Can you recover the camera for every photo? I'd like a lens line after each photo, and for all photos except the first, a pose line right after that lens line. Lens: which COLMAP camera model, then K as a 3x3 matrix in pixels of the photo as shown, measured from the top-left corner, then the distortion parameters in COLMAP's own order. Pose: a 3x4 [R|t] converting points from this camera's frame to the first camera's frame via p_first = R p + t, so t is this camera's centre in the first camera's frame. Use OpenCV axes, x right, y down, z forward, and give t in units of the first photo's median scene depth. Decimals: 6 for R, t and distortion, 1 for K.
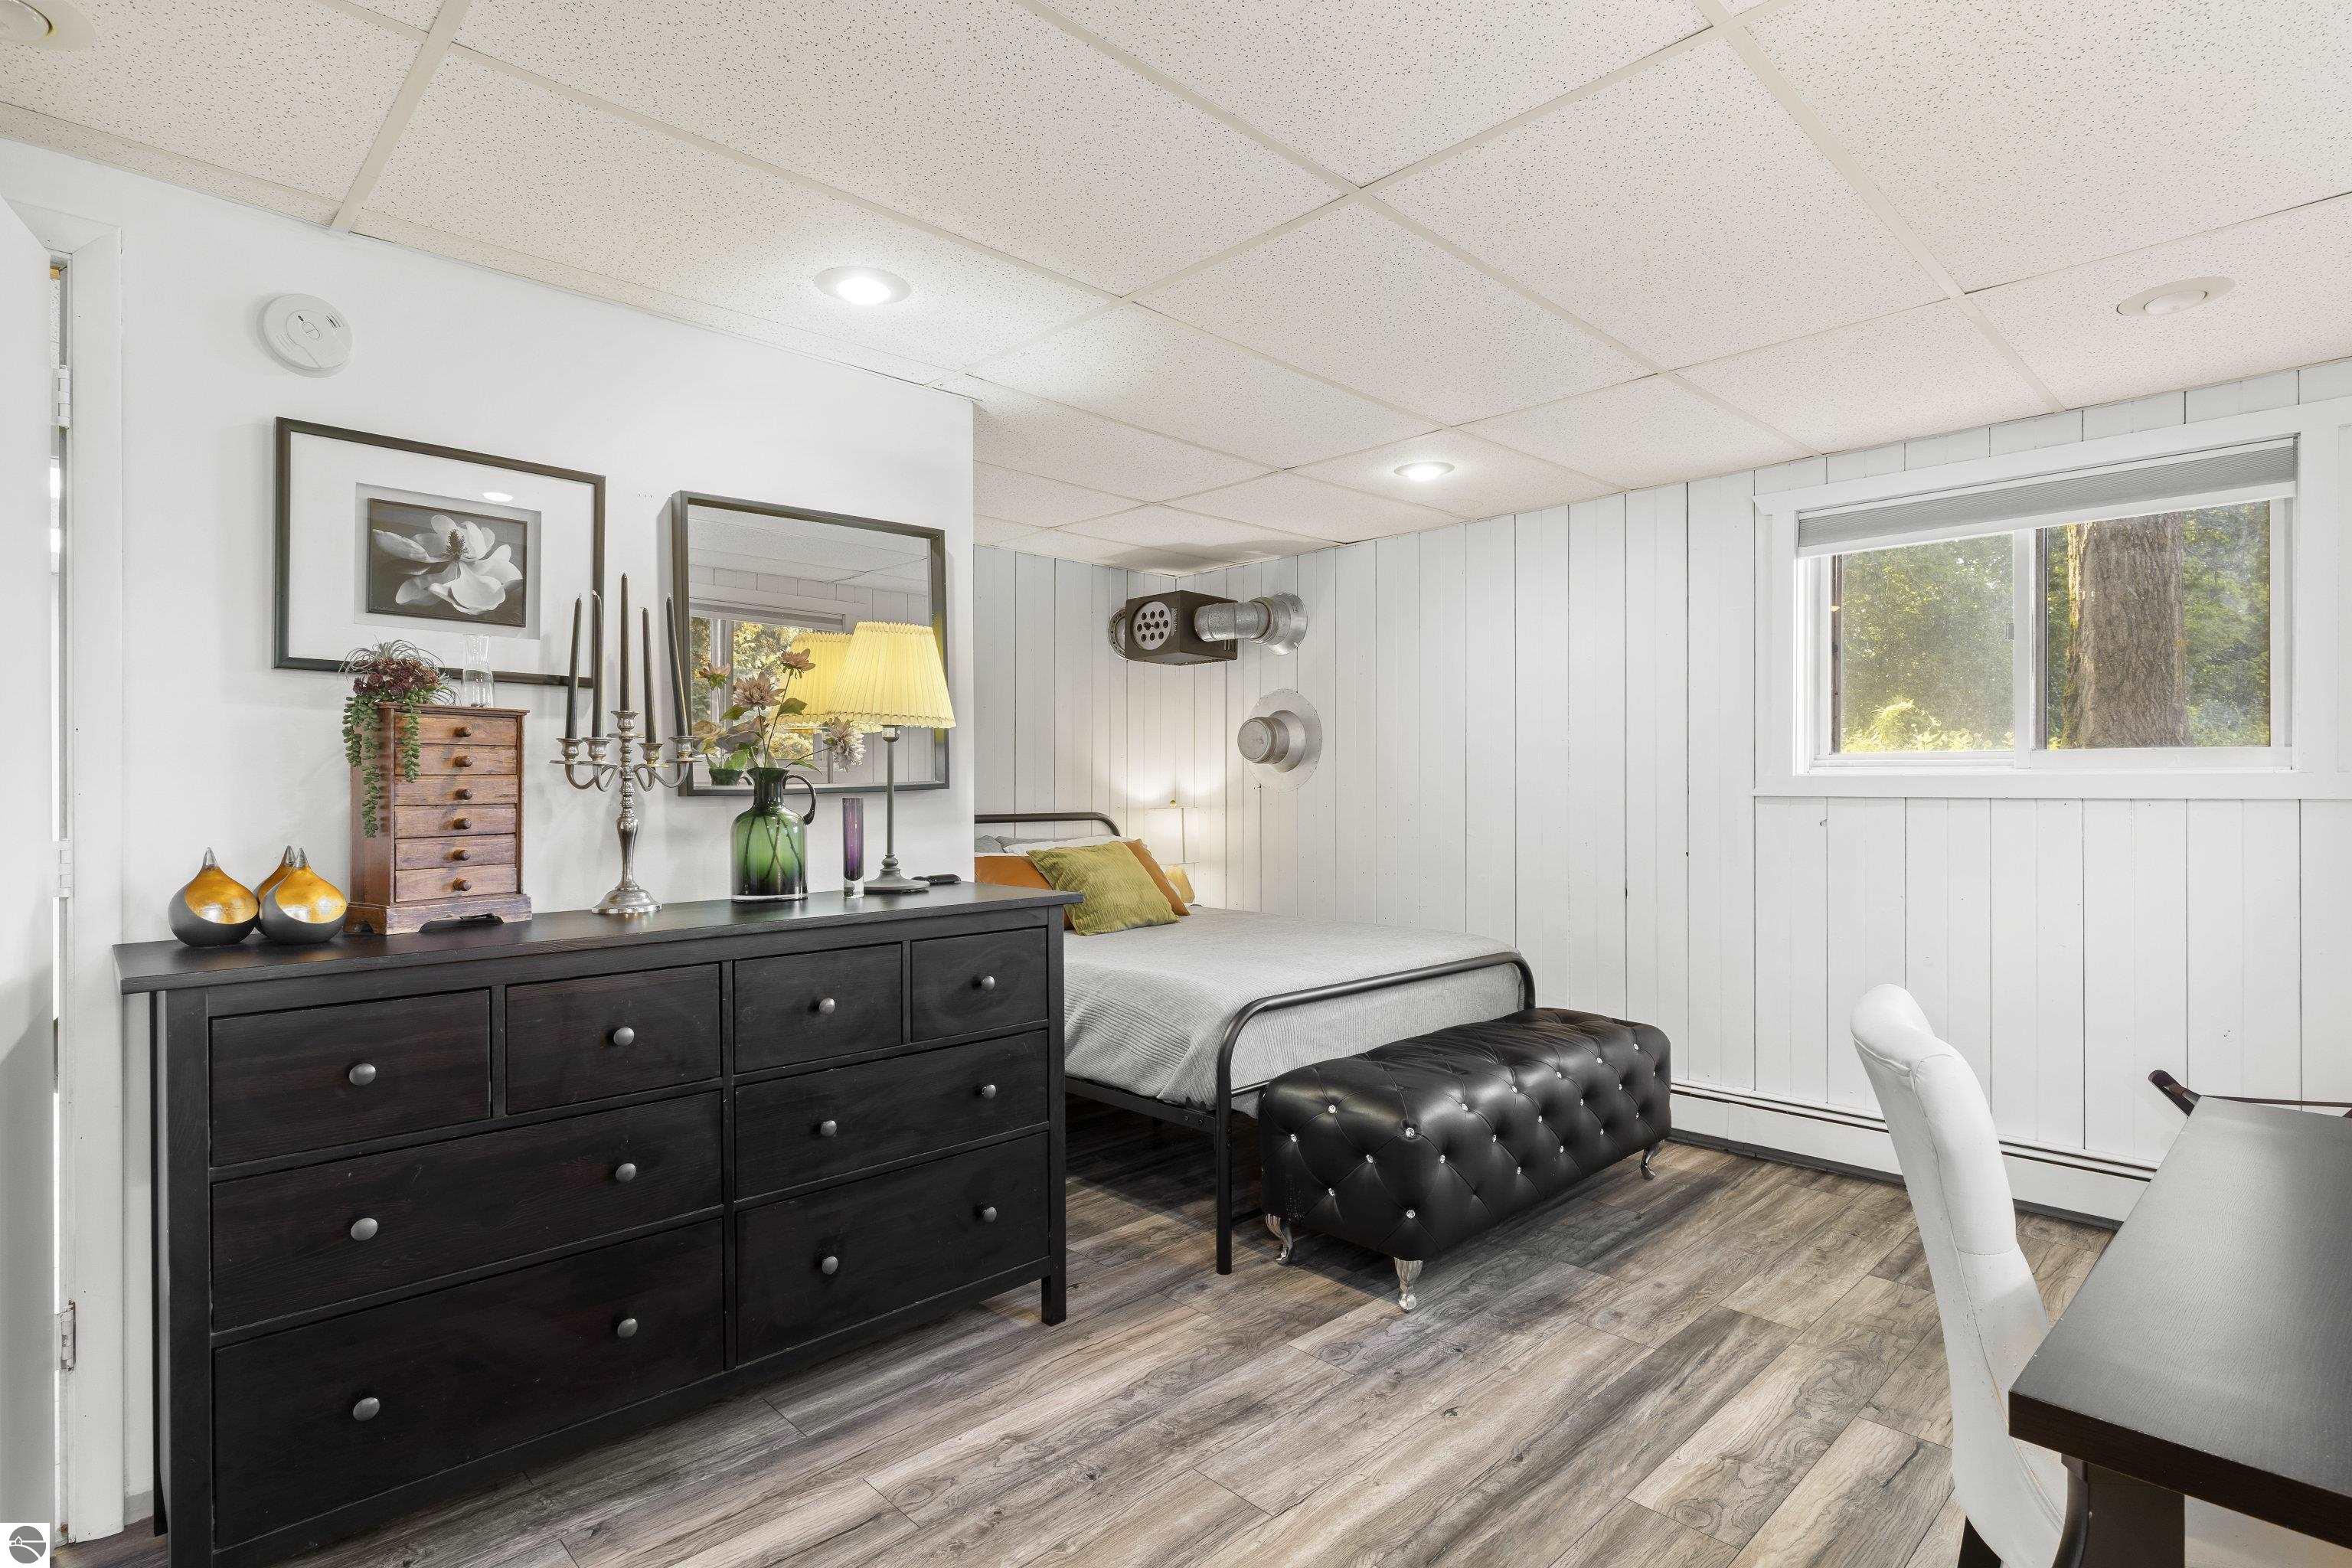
lens RADIAL K [[1189.3, 0, 1175.5], [0, 1189.3, 783.1], [0, 0, 1]] dist [0.002850, -0.000152]
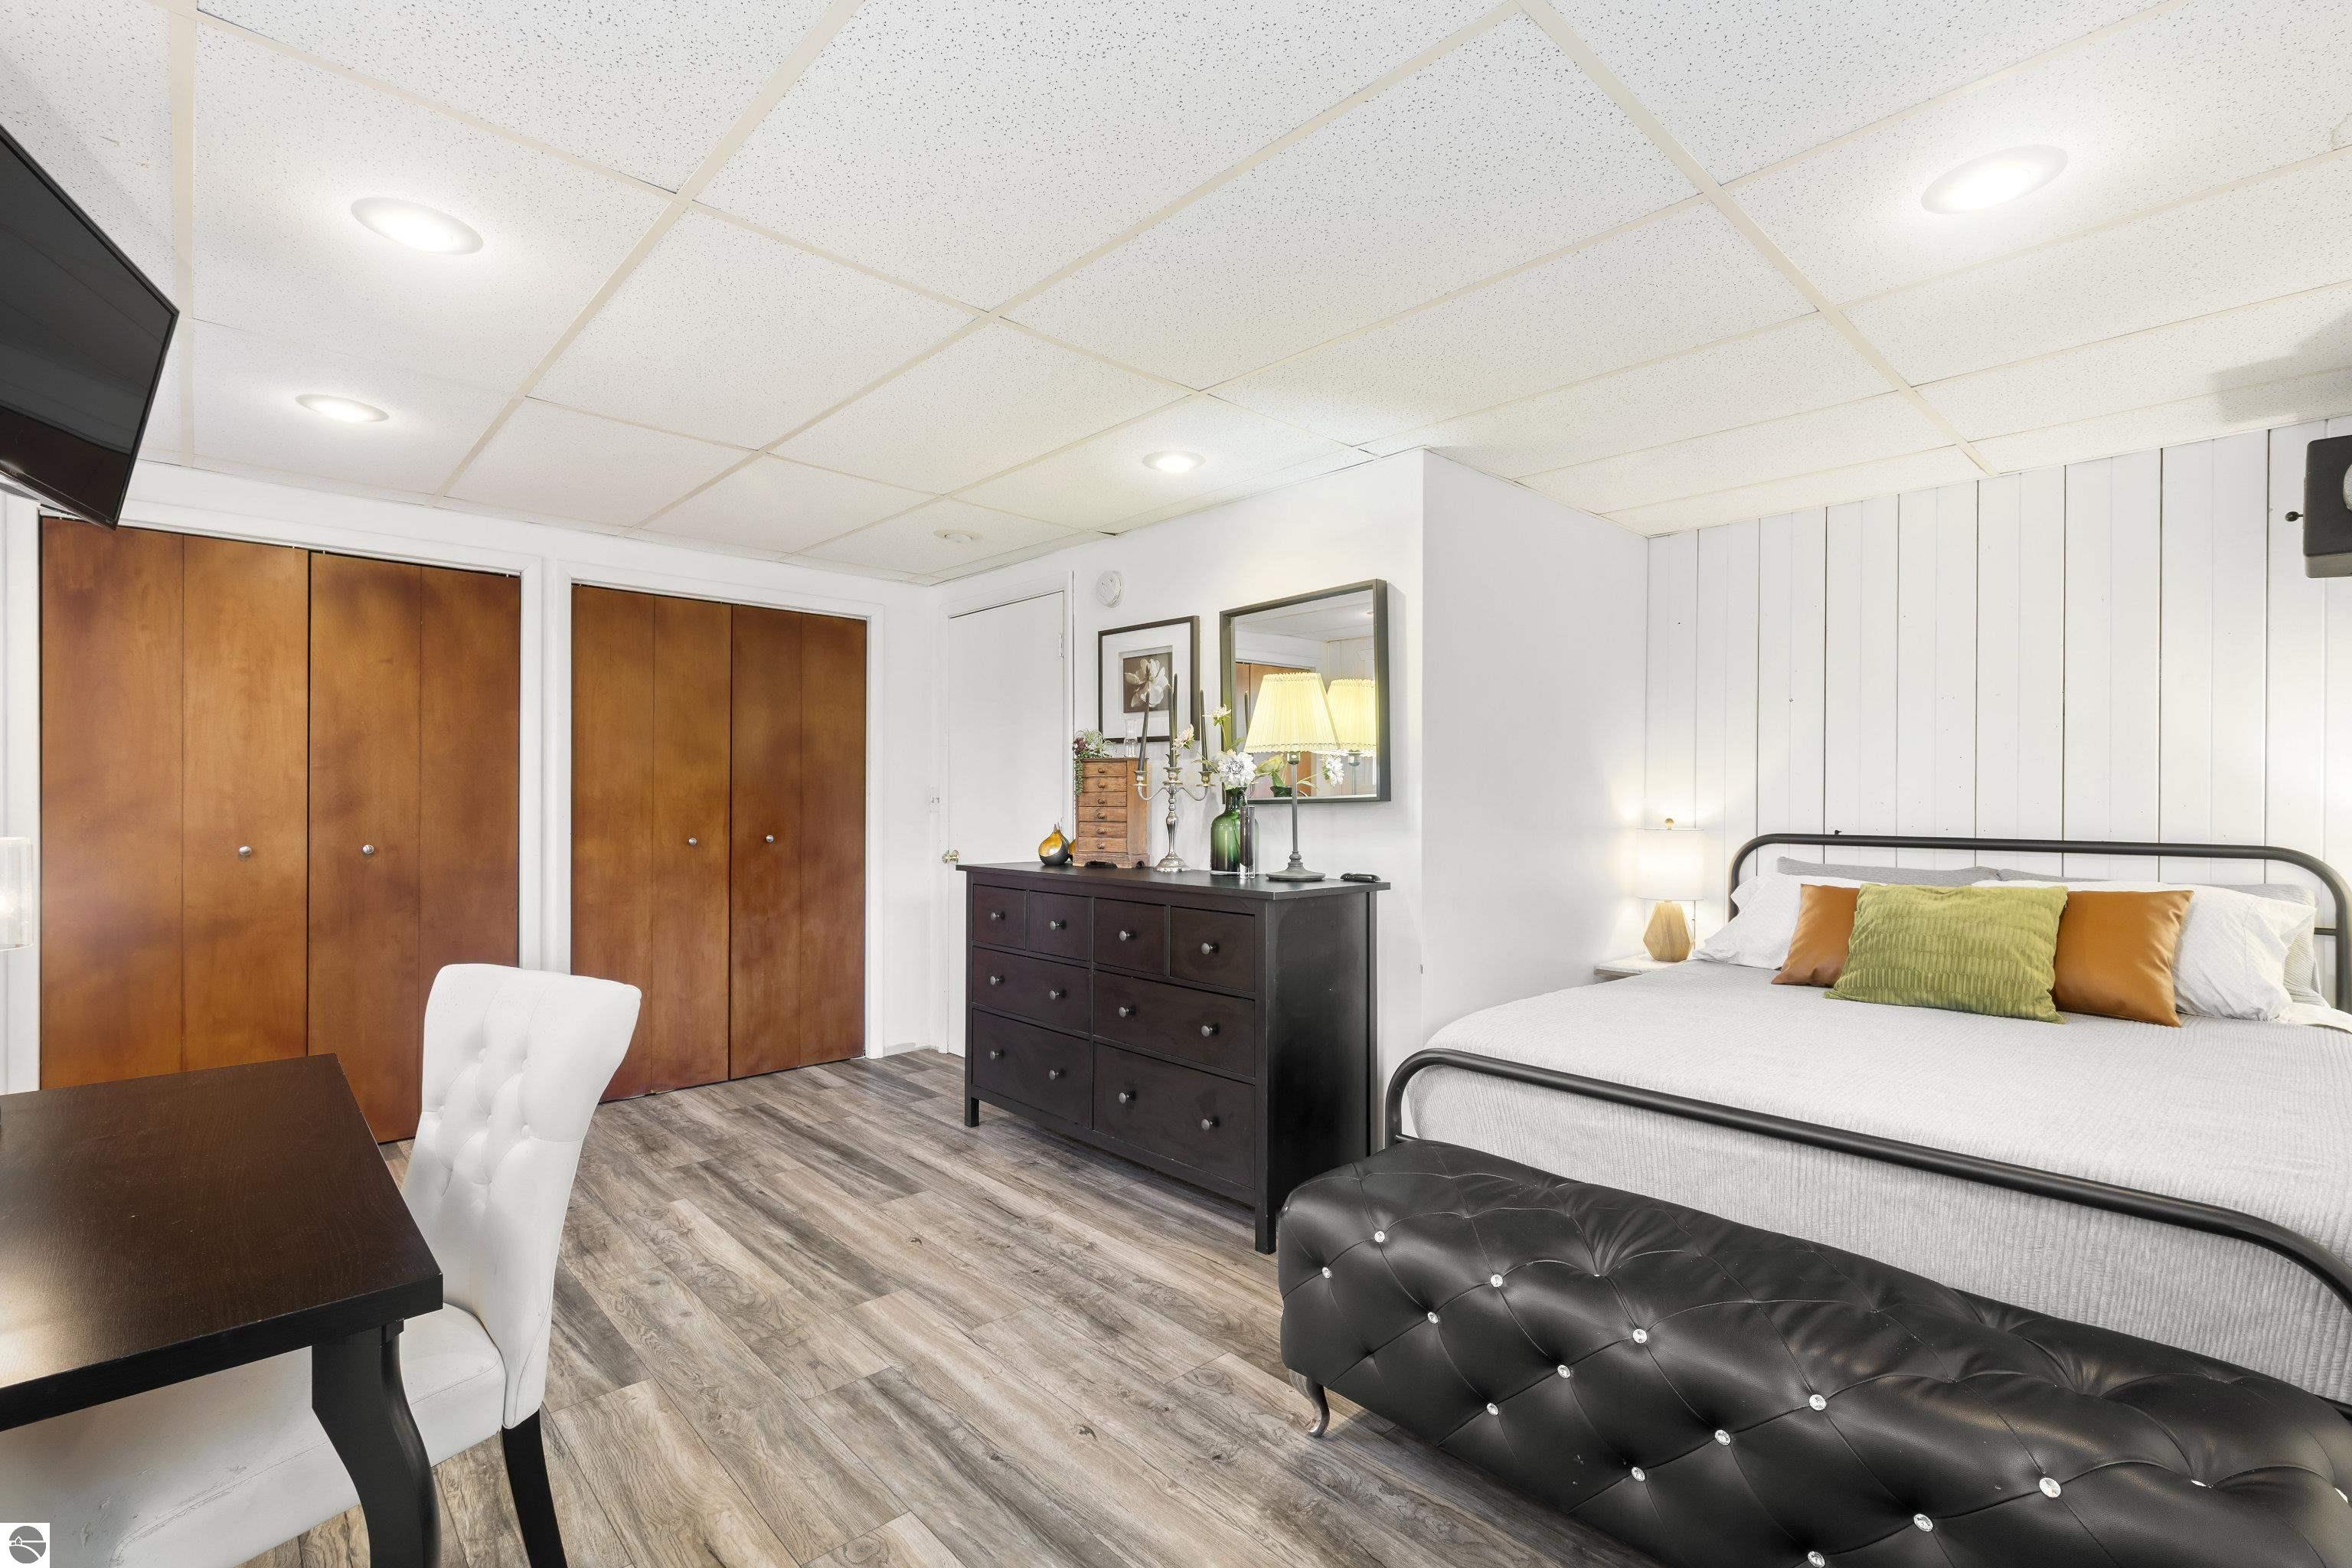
lens RADIAL K [[1048.1, 0, 1175.0], [0, 1048.1, 793.7], [0, 0, 1]] dist [0.001663, -0.000578]
pose [[-0.023711, 0.001920, -0.999717, 1.100328], [0.000669, 0.999998, 0.001904, -0.006500], [0.999719, -0.000624, -0.023712, 1.089996]]
